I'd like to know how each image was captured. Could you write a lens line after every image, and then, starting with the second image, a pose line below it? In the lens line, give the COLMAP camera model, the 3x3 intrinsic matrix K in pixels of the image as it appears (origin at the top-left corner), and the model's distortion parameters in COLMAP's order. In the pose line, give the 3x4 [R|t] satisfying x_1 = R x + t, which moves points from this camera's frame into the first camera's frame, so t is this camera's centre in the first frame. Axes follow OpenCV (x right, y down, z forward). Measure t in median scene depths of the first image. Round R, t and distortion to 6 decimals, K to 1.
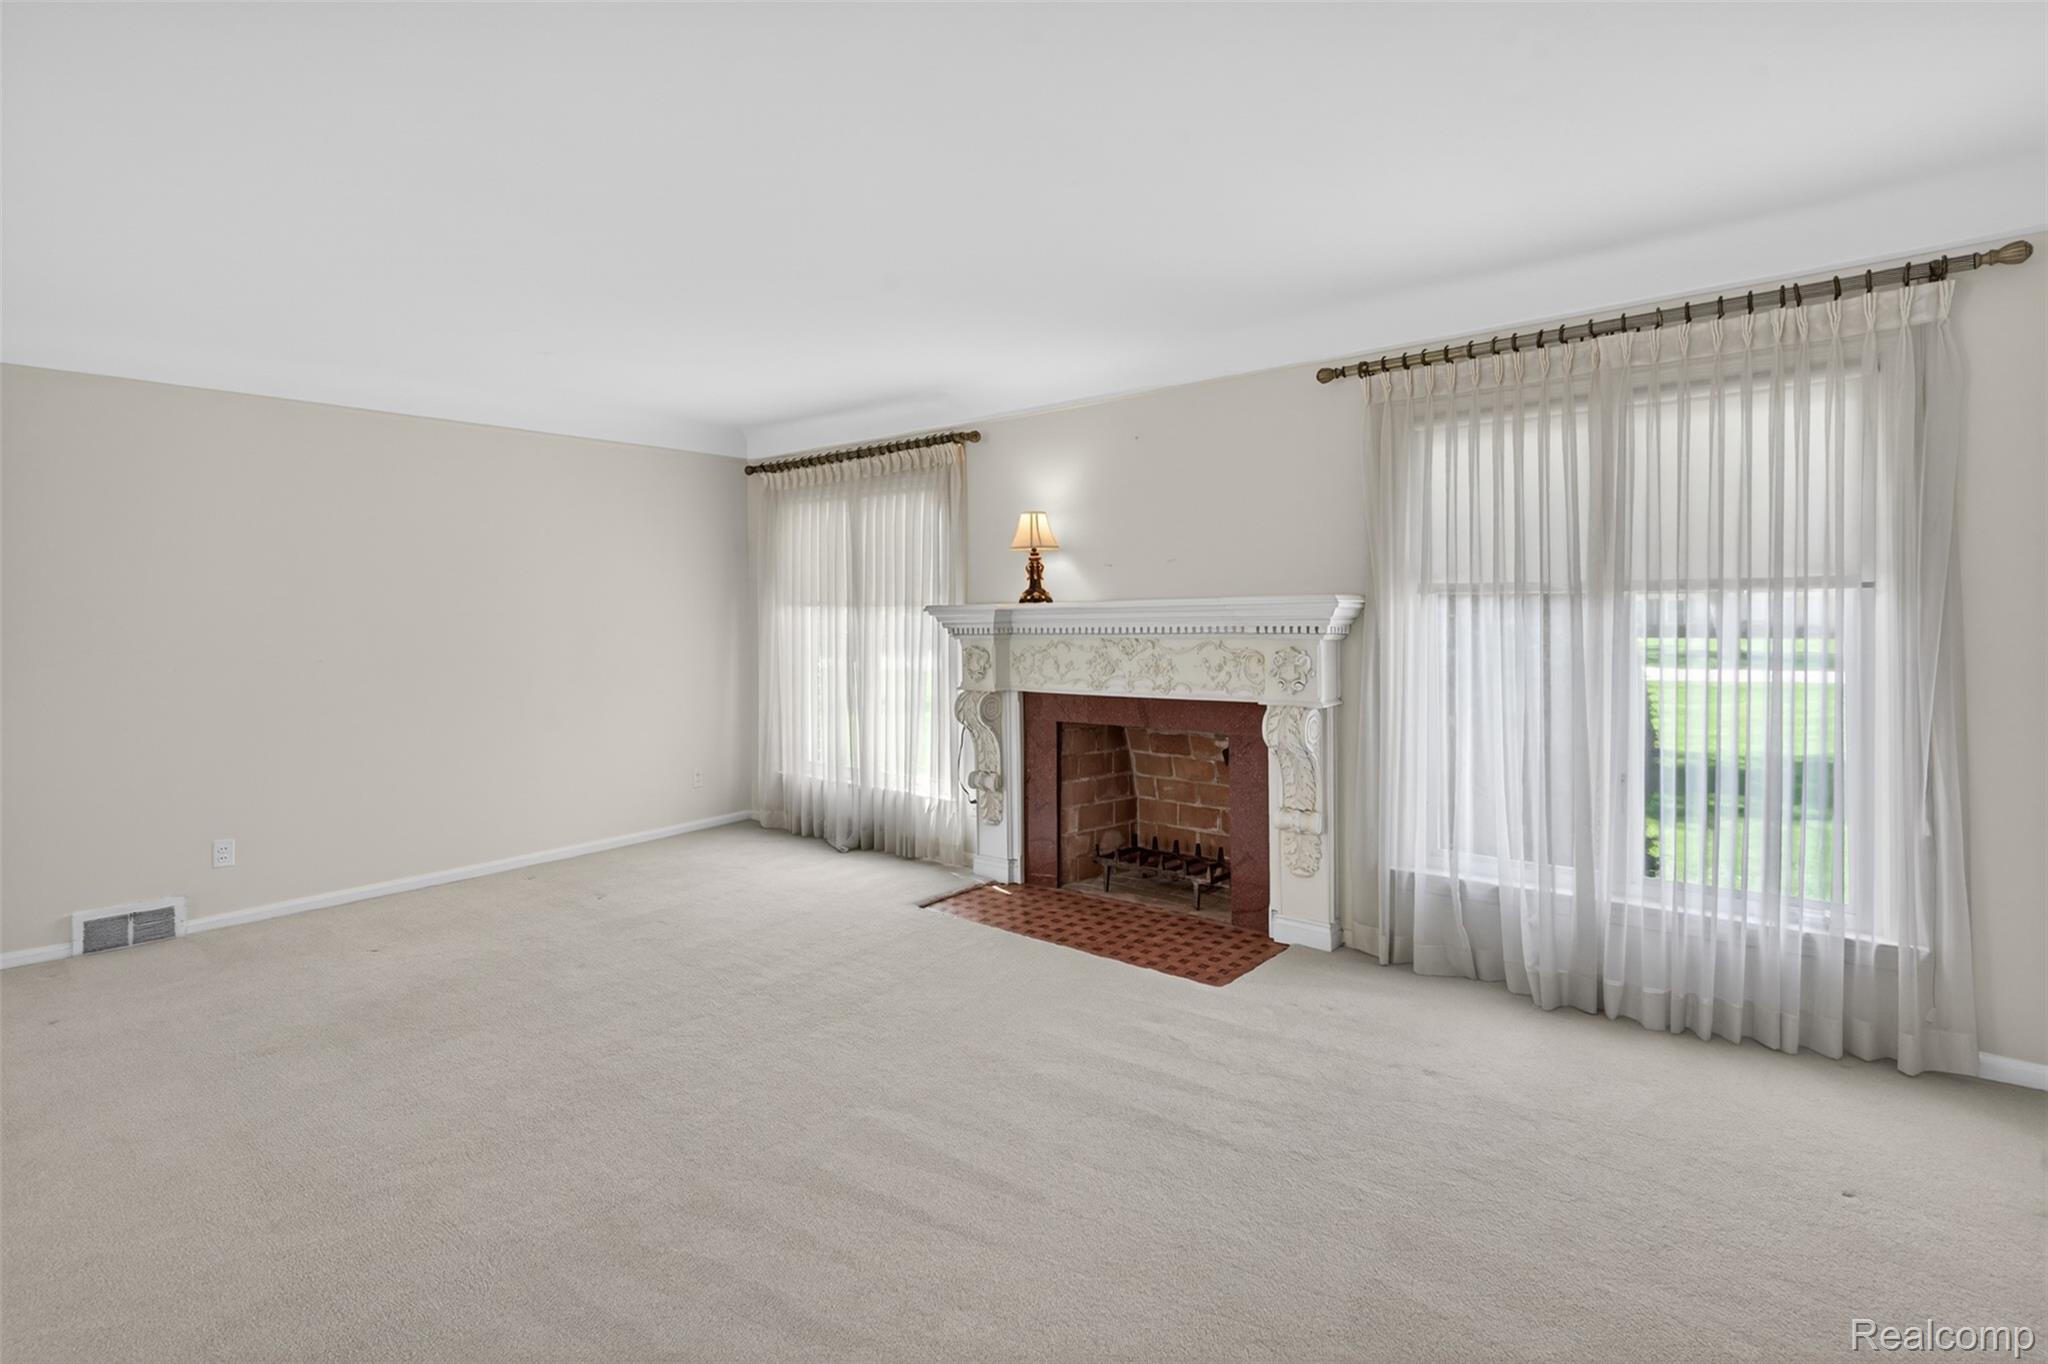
lens RADIAL K [[1015.0, 0, 1027.1], [0, 1015.0, 639.7], [0, 0, 1]] dist [0.029840, -0.000072]
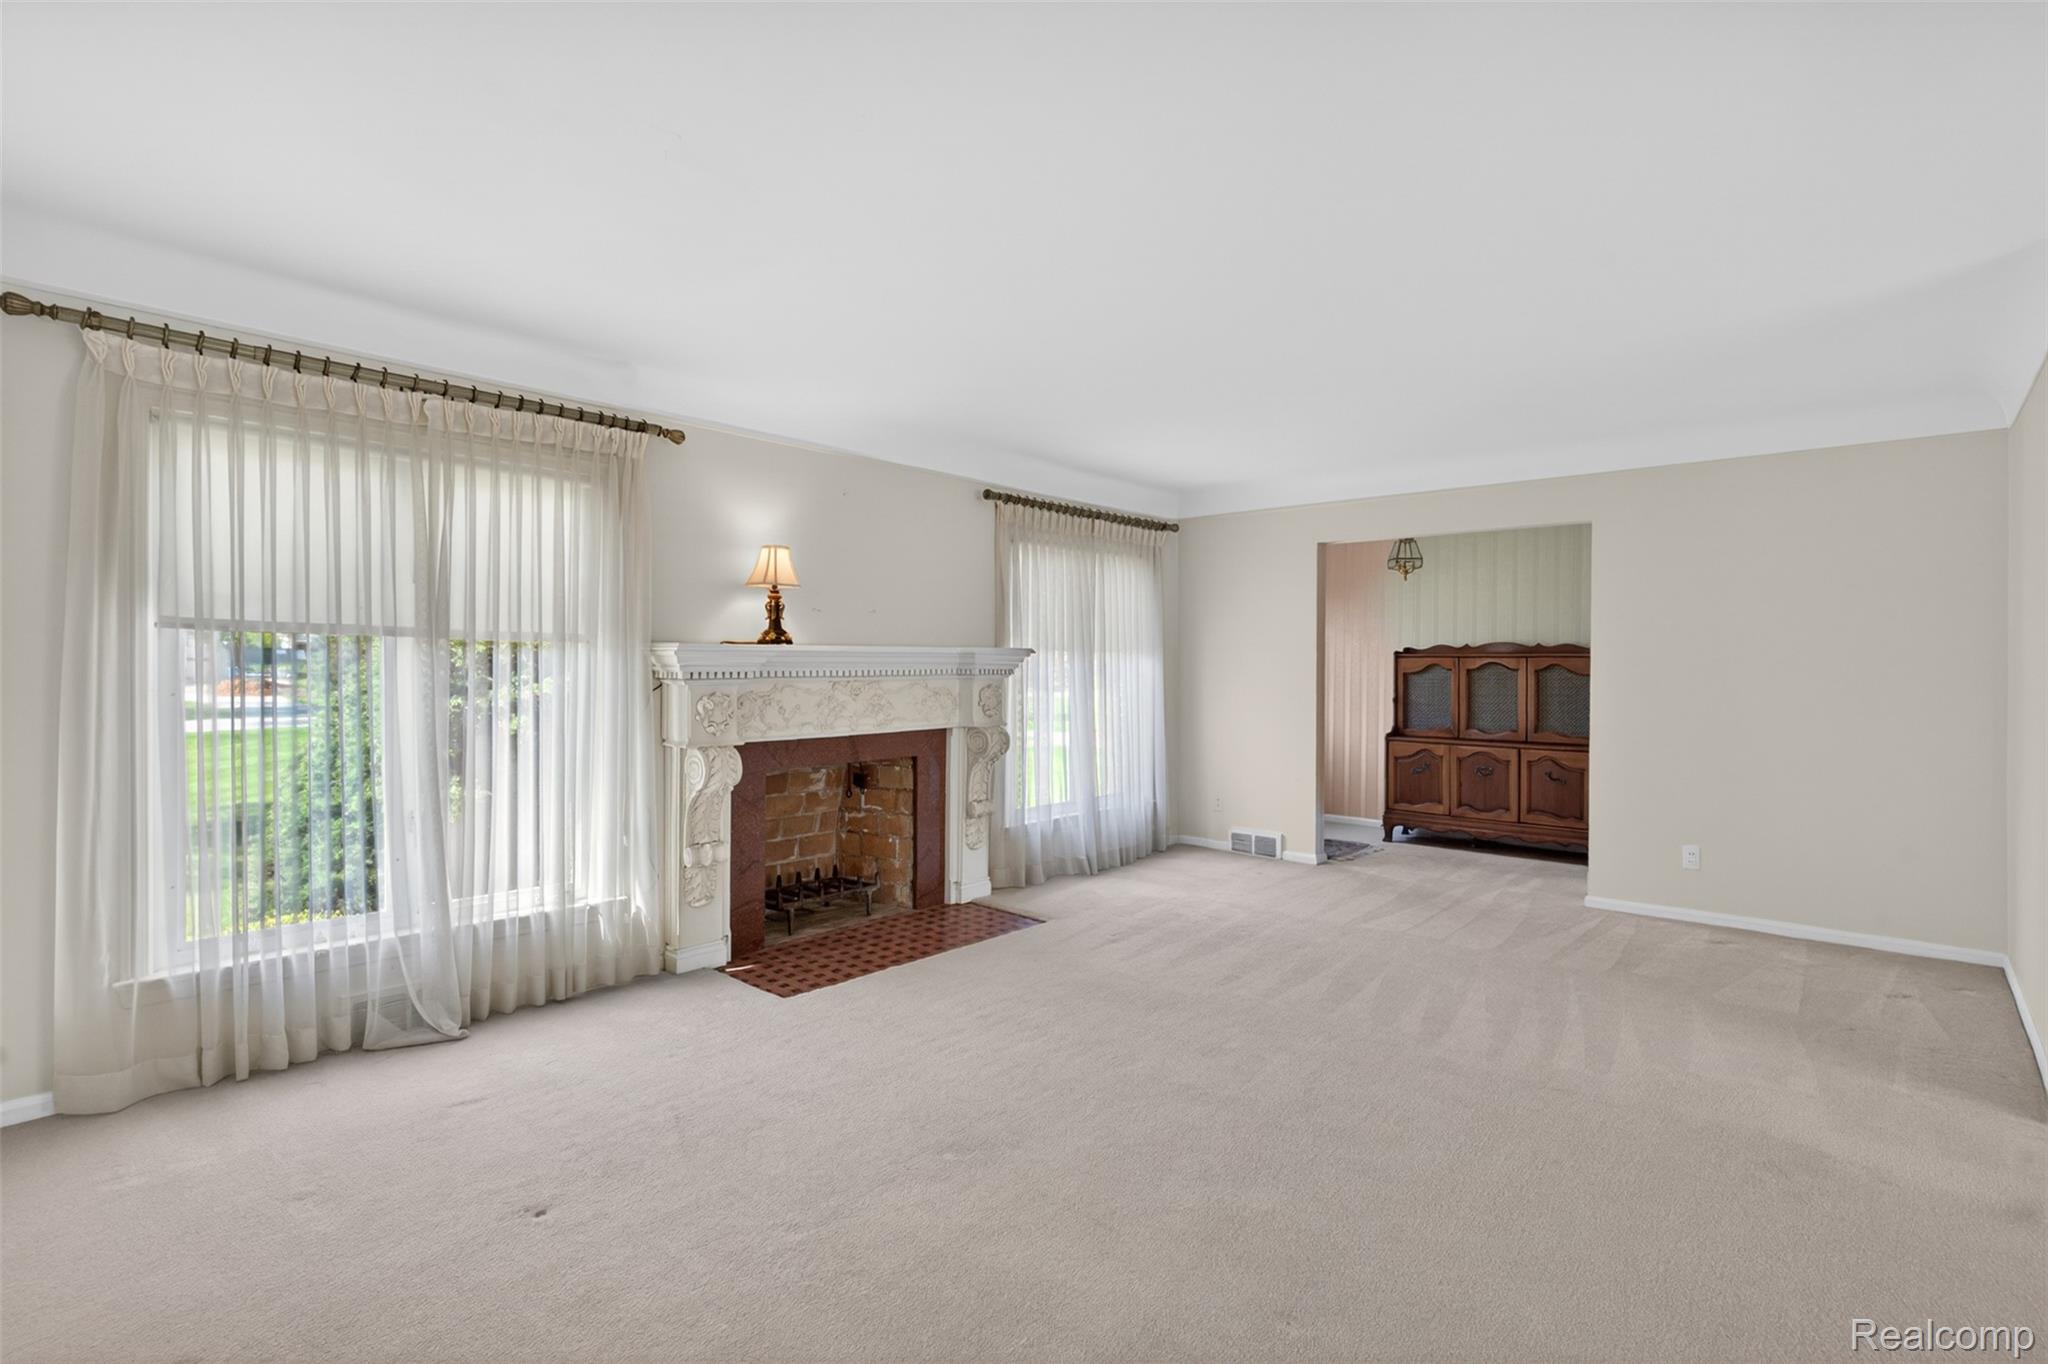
lens RADIAL K [[992.3, 0, 1027.3], [0, 992.3, 672.5], [0, 0, 1]] dist [-0.003855, 0.000147]
pose [[0.021386, -0.001618, 0.999770, -0.895994], [0.012792, 0.999917, 0.001344, -0.008799], [-0.999689, 0.012760, 0.021405, 0.750588]]
